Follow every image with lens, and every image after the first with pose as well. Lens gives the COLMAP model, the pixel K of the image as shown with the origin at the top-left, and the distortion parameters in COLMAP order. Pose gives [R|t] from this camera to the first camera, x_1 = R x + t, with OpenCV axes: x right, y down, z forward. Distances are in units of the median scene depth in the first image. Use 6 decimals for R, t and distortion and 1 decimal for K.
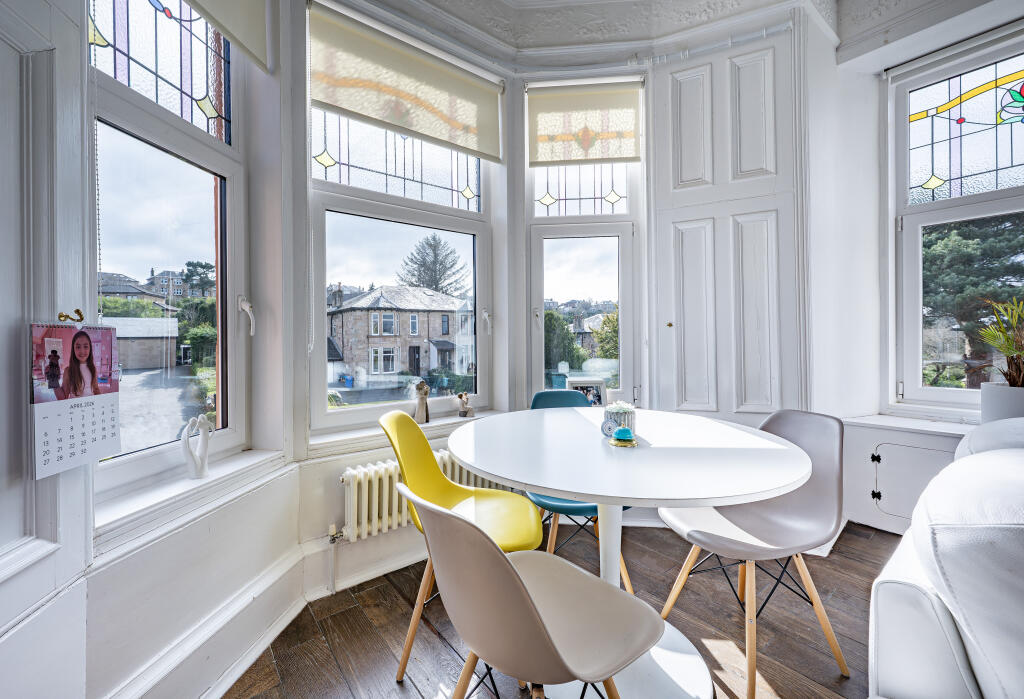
lens RADIAL K [[433.0, 0, 513.2], [0, 433.0, 333.9], [0, 0, 1]] dist [0.015335, -0.000050]
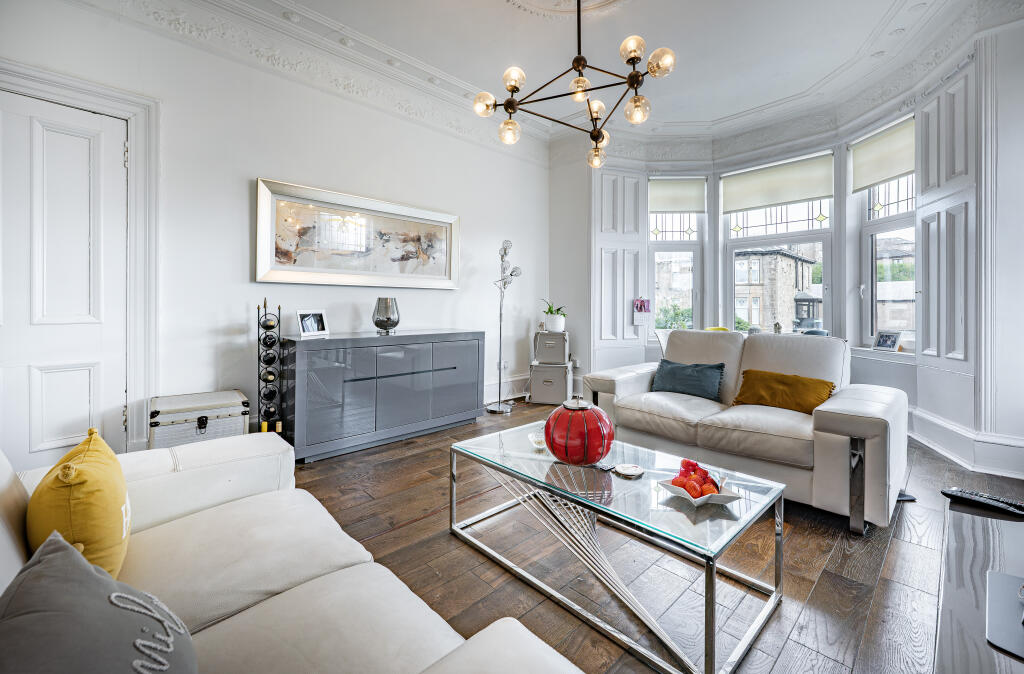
lens RADIAL K [[420.2, 0, 511.7], [0, 420.2, 308.3], [0, 0, 1]] dist [0.002192, 0.000185]
pose [[0.077293, 0.017544, -0.996854, 1.771001], [0.008418, 0.999798, 0.018248, -0.006764], [0.996973, -0.009802, 0.077129, -0.441301]]
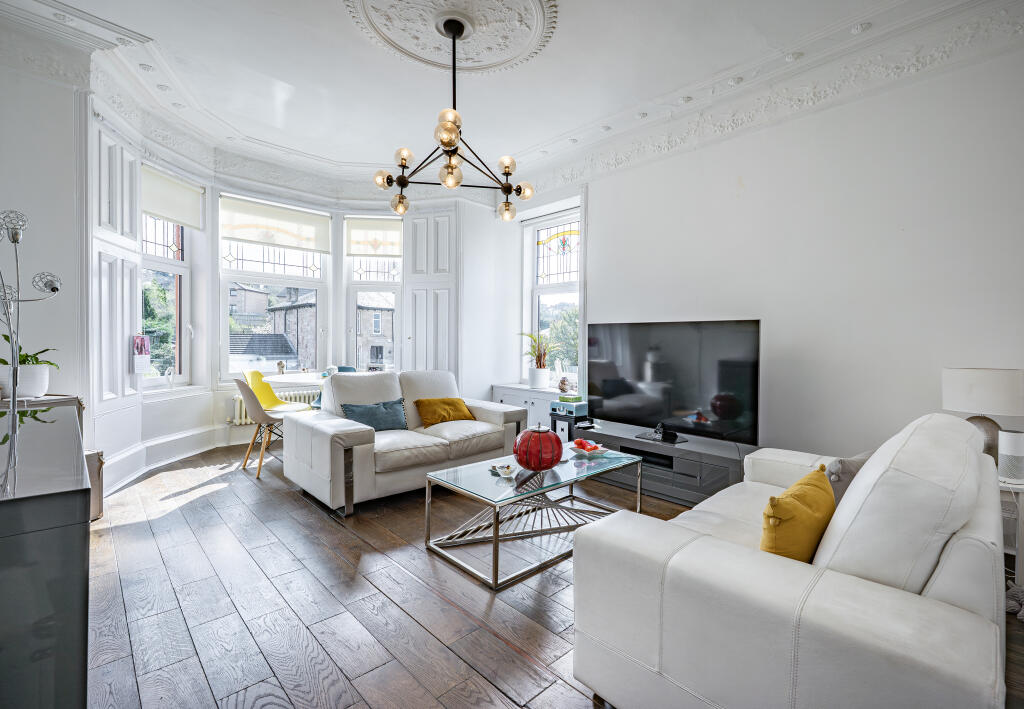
lens RADIAL K [[456.0, 0, 554.3], [0, 456.0, 351.4], [0, 0, 1]] dist [0.000813, 0.008819]
pose [[0.991194, 0.028438, 0.129326, 0.869356], [-0.032426, 0.999058, 0.028835, -0.049565], [-0.128384, -0.032775, 0.991183, -1.451216]]
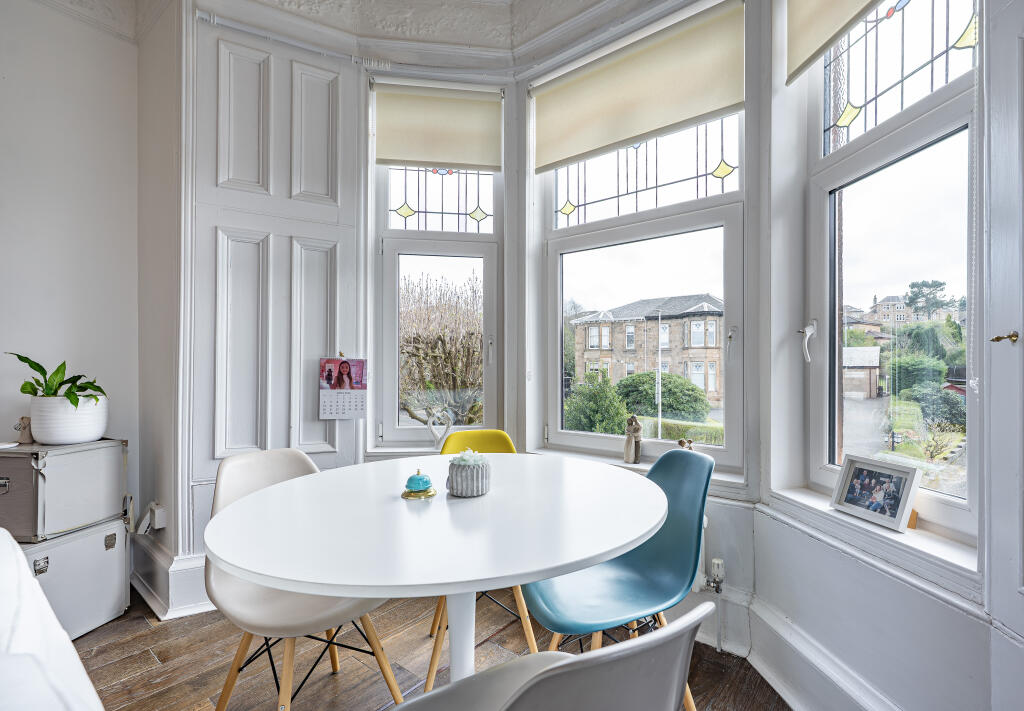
lens RADIAL K [[473.3, 0, 528.4], [0, 473.3, 367.4], [0, 0, 1]] dist [-0.000774, 0.000222]
pose [[0.221871, 0.010765, -0.975017, 0.715841], [-0.003088, 0.999942, 0.010338, -0.000508], [0.975071, 0.000717, 0.221891, 0.602092]]
